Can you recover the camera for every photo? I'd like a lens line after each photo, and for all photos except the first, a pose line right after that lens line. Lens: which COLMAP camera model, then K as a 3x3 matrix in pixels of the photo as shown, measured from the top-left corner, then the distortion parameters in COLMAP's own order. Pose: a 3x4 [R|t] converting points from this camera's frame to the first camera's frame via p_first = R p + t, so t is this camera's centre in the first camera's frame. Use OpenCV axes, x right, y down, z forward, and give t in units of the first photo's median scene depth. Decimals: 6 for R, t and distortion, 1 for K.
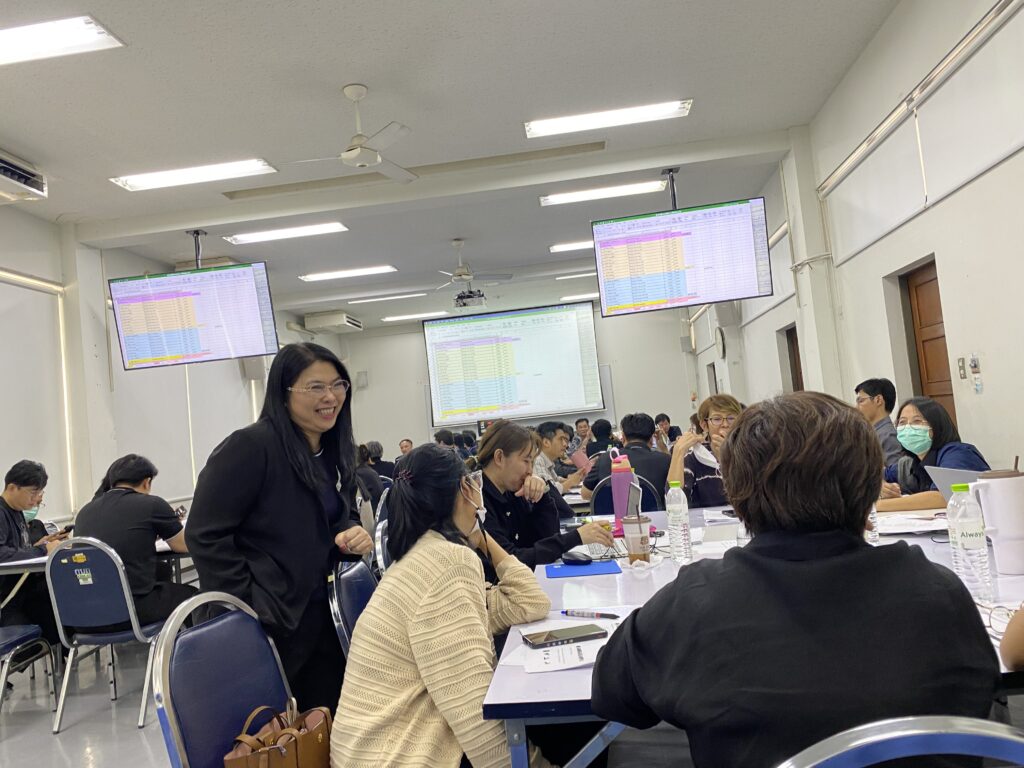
lens RADIAL K [[772.2, 0, 512.0], [0, 772.2, 384.0], [0, 0, 1]] dist [-0.005243, 0.003243]
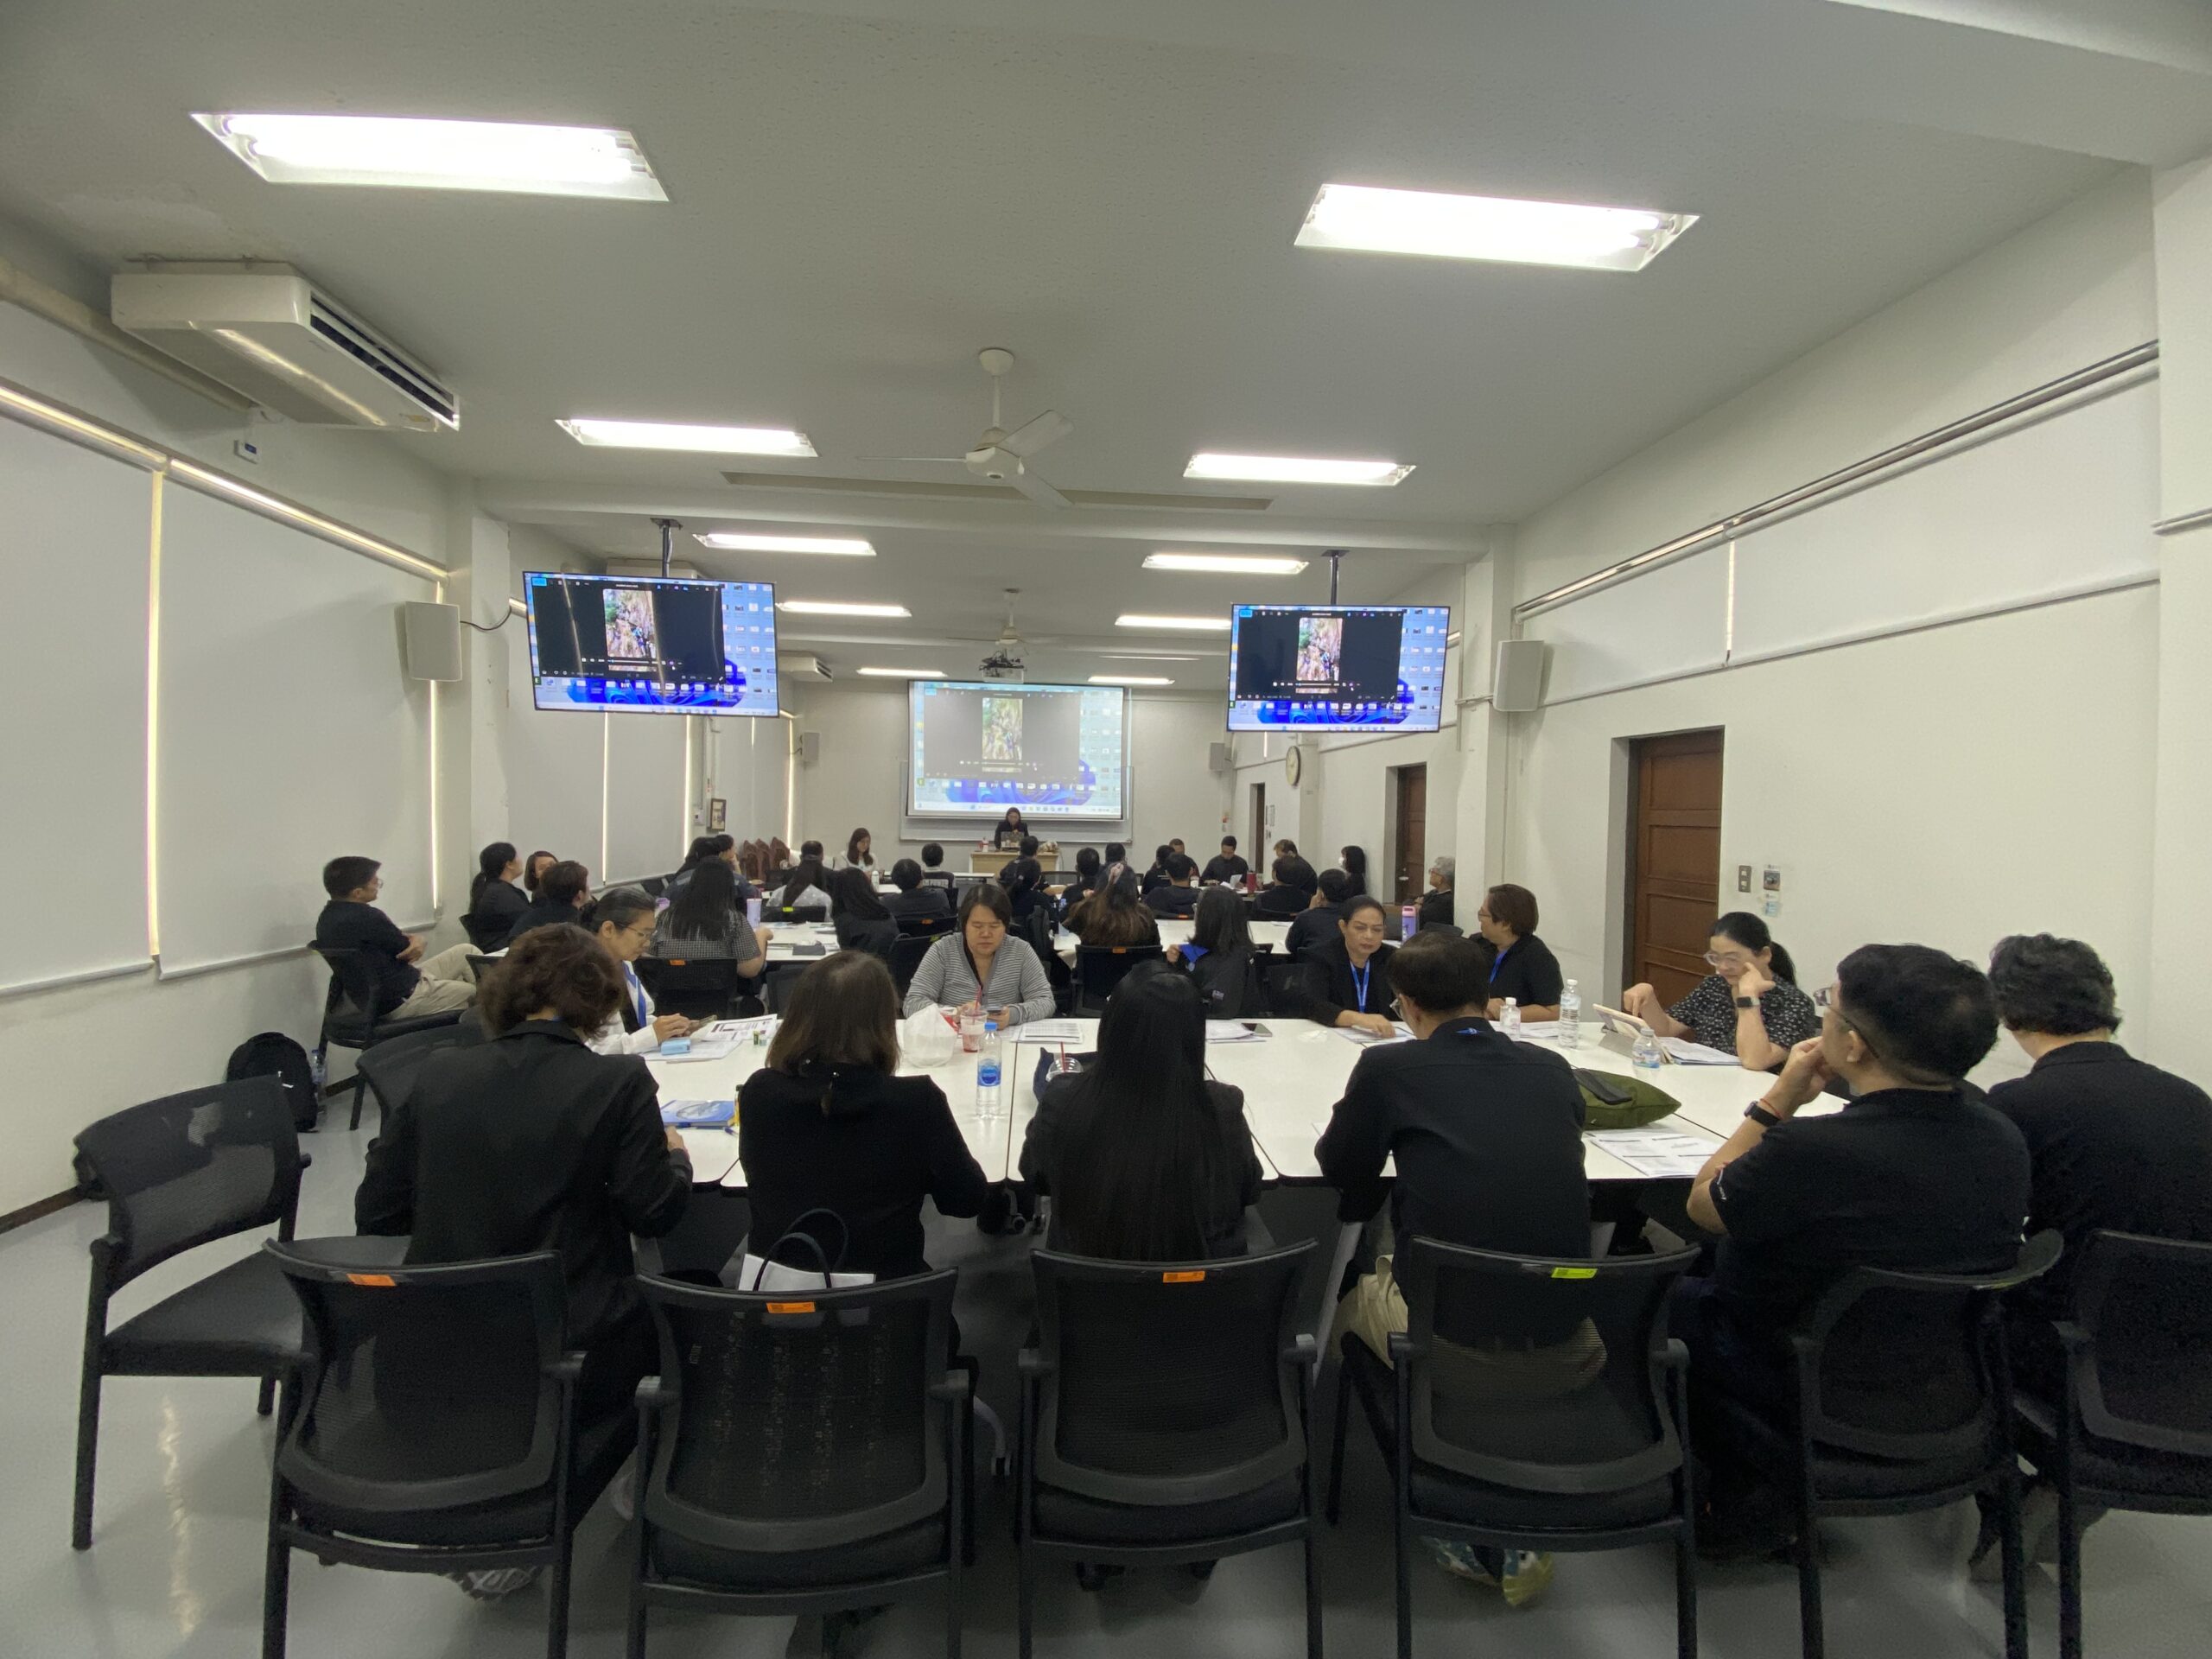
lens RADIAL K [[889.3, 0, 1106.0], [0, 889.3, 829.5], [0, 0, 1]] dist [0.000889, -0.017579]
pose [[0.975615, 0.114905, 0.187006, -0.159646], [-0.128246, 0.989874, 0.060839, -0.027271], [-0.178122, -0.083339, 0.980473, 0.149387]]
